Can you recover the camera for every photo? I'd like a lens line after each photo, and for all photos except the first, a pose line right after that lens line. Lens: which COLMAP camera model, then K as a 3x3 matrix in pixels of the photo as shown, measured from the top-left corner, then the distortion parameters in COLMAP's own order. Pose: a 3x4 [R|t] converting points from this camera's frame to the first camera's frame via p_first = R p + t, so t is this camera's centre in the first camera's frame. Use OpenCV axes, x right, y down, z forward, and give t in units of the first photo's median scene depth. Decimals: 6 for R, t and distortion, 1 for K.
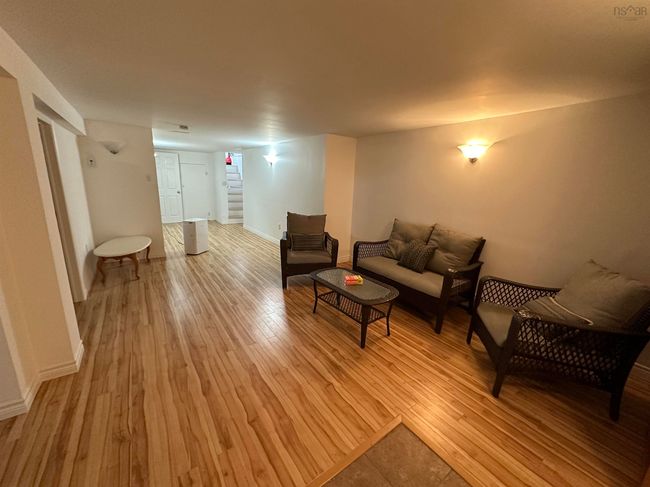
lens RADIAL K [[262.1, 0, 327.3], [0, 262.1, 244.1], [0, 0, 1]] dist [-0.001269, -0.000309]
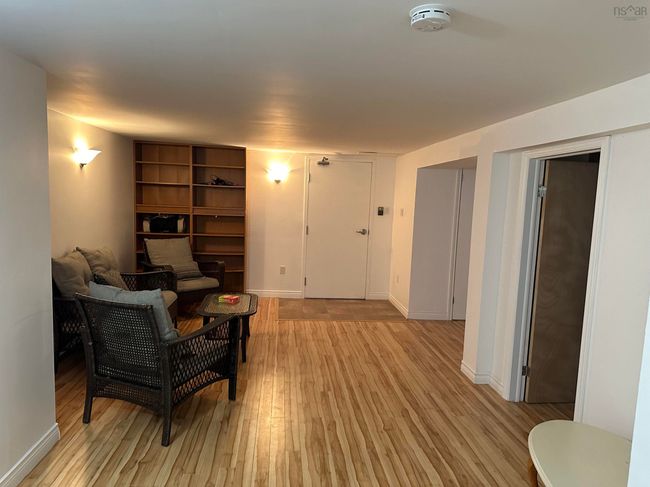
lens RADIAL K [[459.0, 0, 326.2], [0, 459.0, 241.2], [0, 0, 1]] dist [0.109104, -0.157410]
pose [[-0.860147, -0.119422, 0.495869, -1.145378], [0.048498, 0.948649, 0.312591, -0.649433], [-0.507736, 0.292923, -0.810185, 2.354064]]
